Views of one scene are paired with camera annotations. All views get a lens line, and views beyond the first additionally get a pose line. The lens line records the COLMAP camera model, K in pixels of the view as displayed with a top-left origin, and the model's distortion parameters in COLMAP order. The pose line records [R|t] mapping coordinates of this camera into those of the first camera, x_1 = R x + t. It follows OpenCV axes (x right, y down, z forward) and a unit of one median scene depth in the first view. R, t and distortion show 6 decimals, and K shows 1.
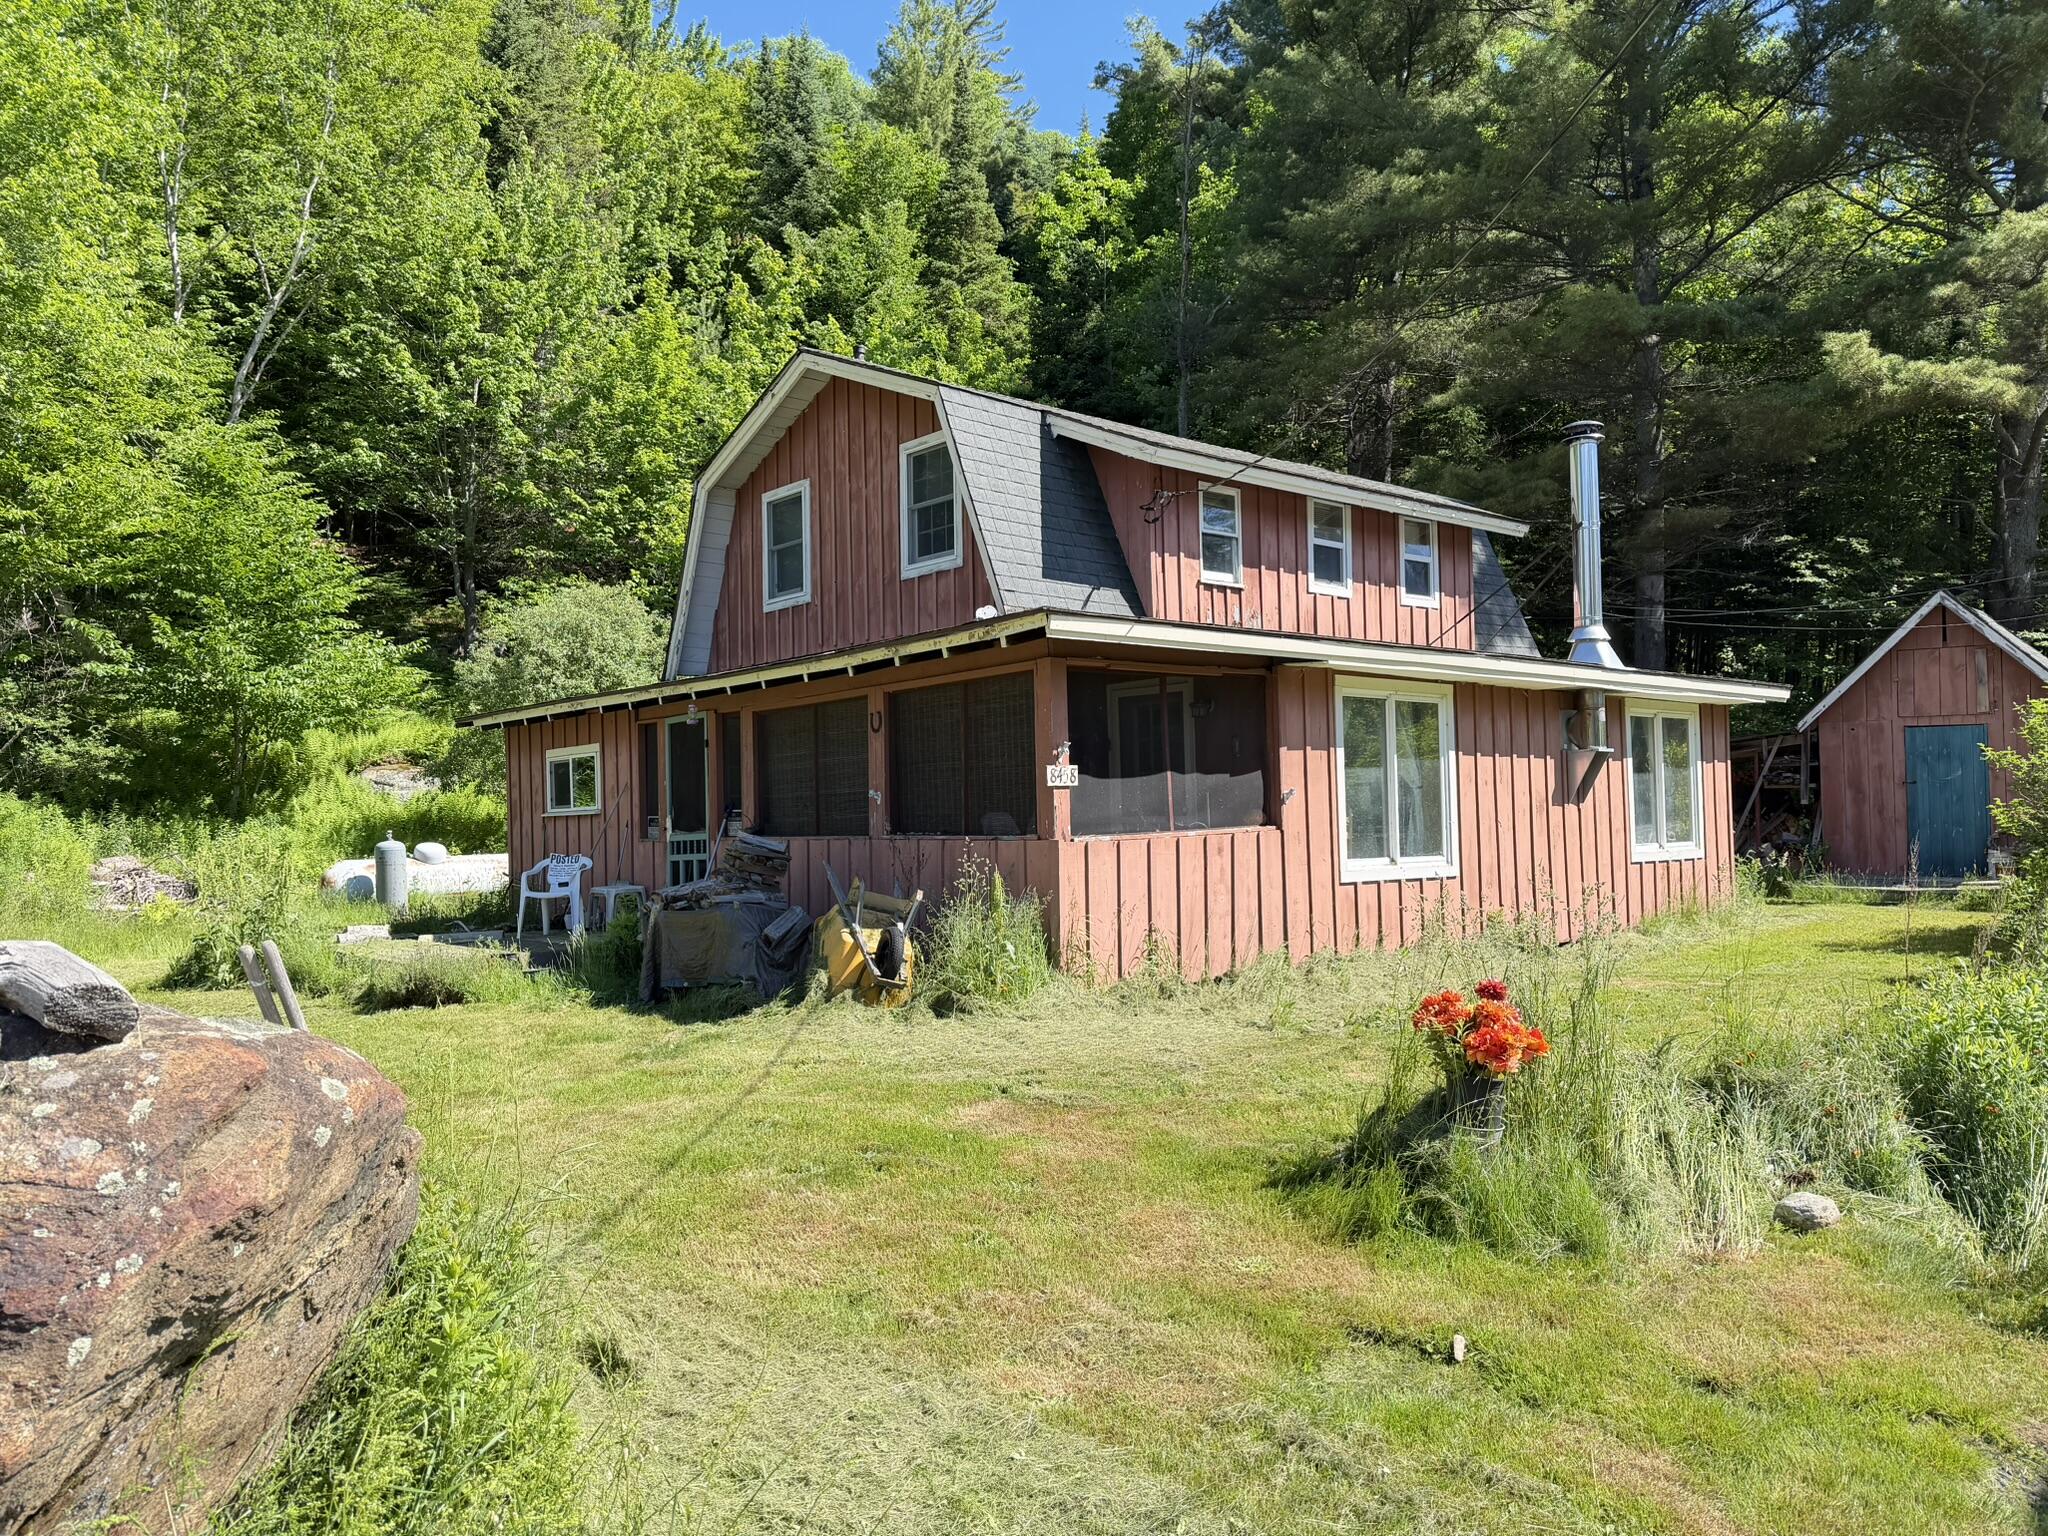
lens RADIAL K [[1435.3, 0, 1025.0], [0, 1435.3, 757.3], [0, 0, 1]] dist [-0.005866, -0.001363]
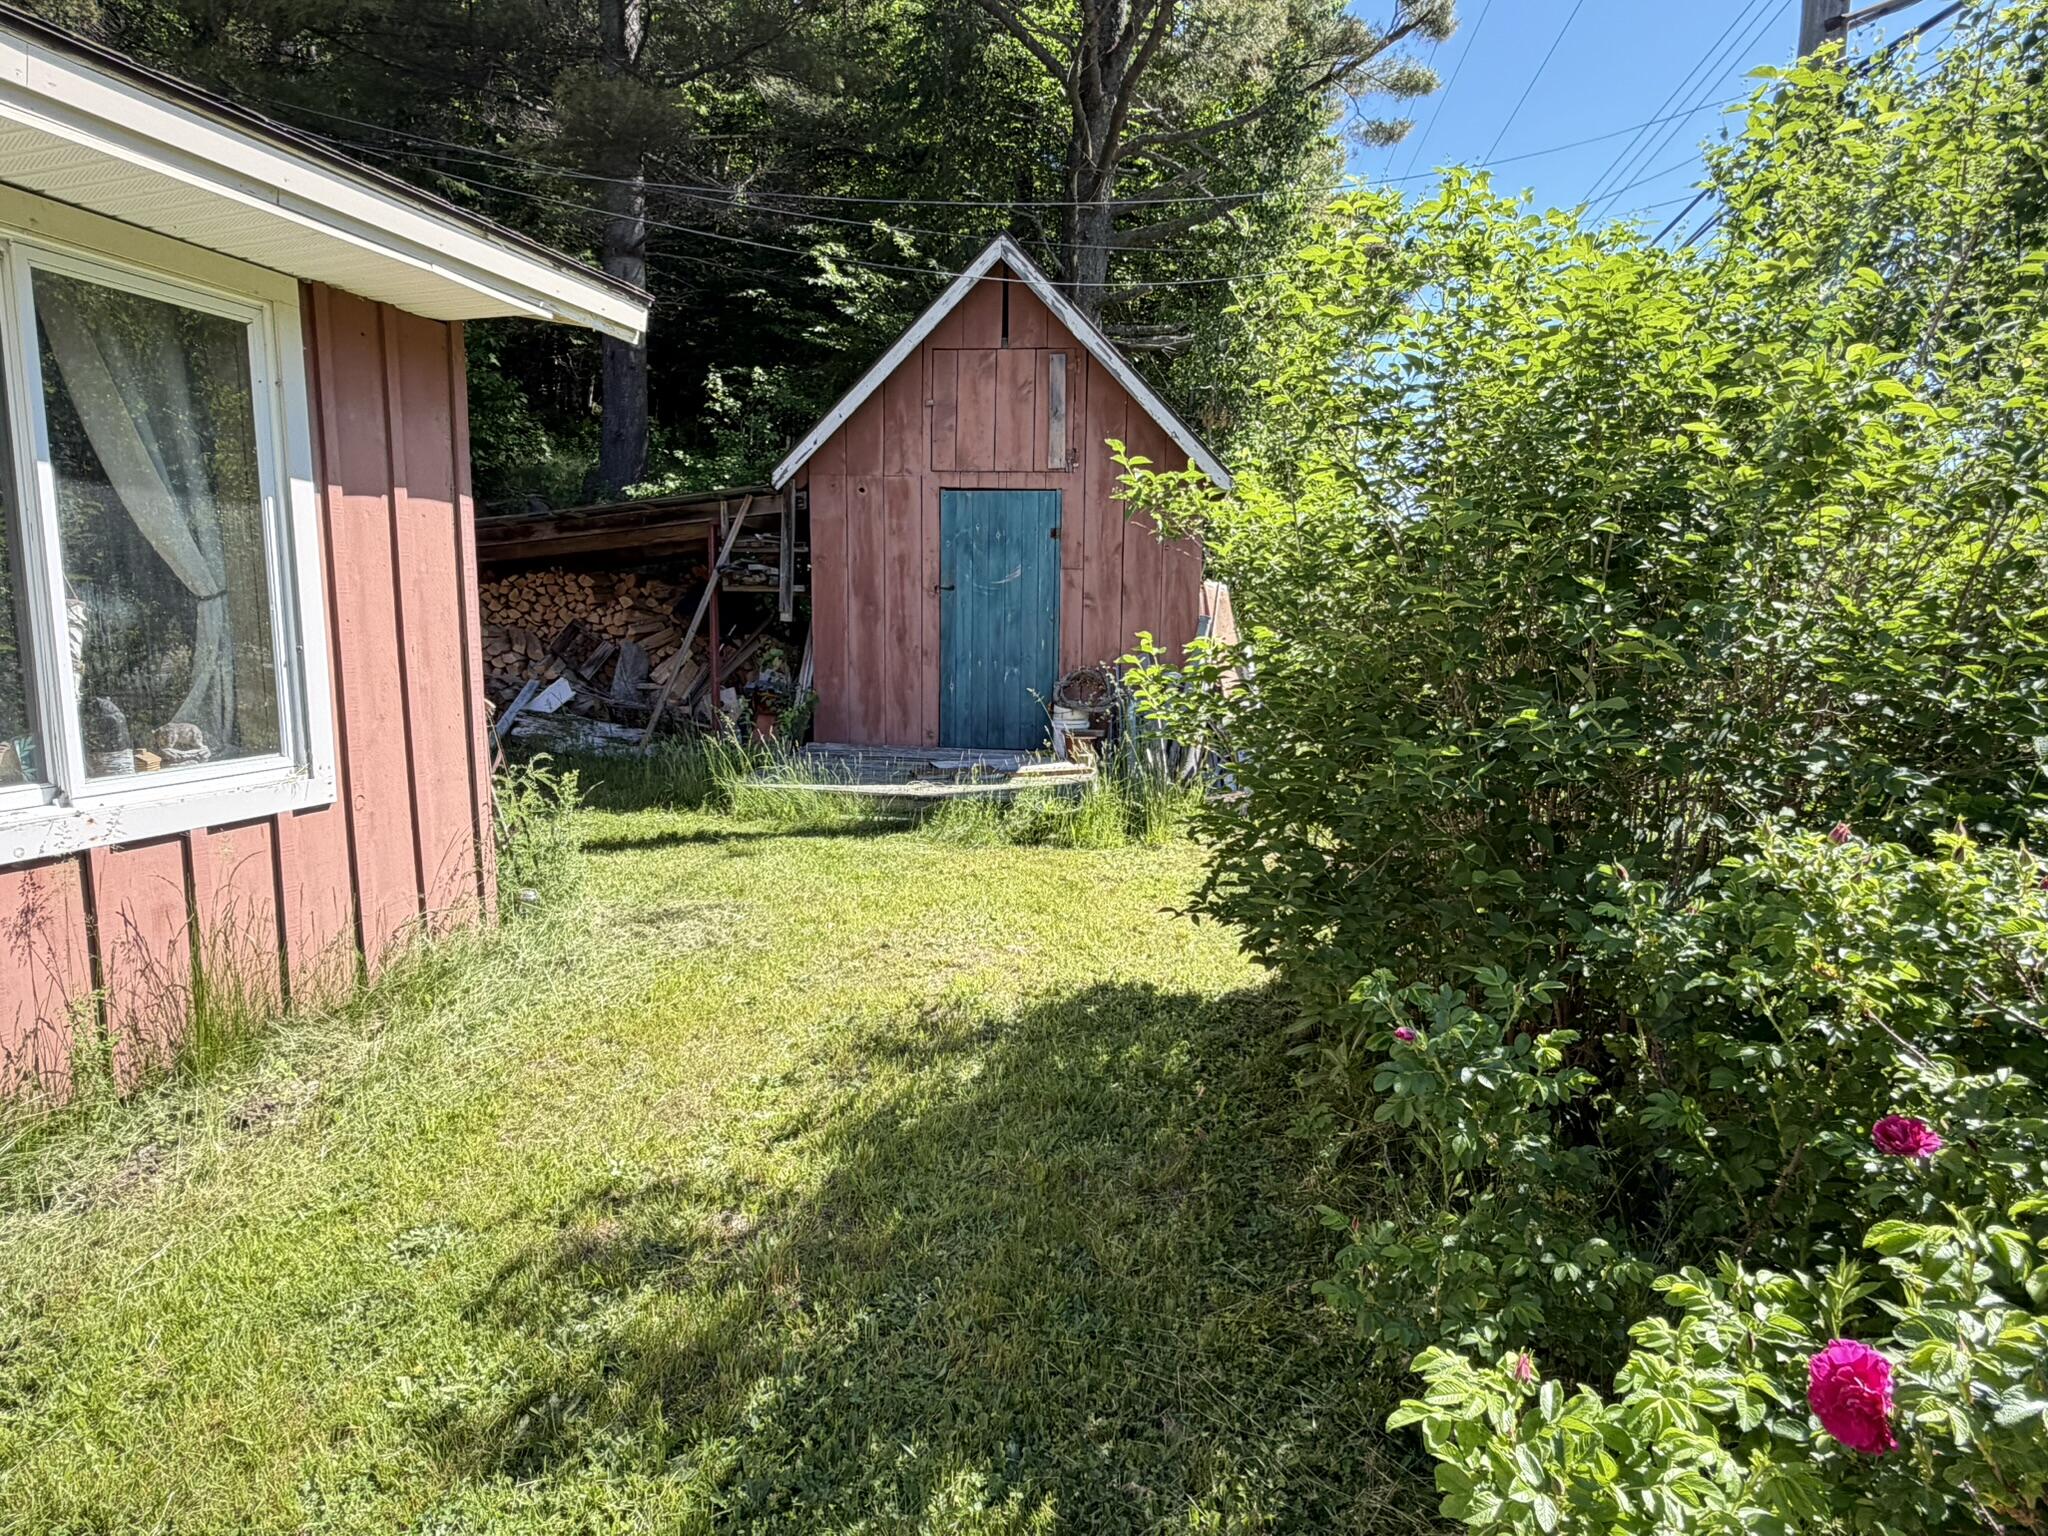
lens RADIAL K [[1216.5, 0, 1019.9], [0, 1216.5, 765.5], [0, 0, 1]] dist [-0.000515, -0.004087]
pose [[0.827472, -0.050173, 0.559262, 0.369490], [-0.042180, 0.987632, 0.151013, 0.013256], [-0.559921, -0.148549, 0.815121, 0.579023]]
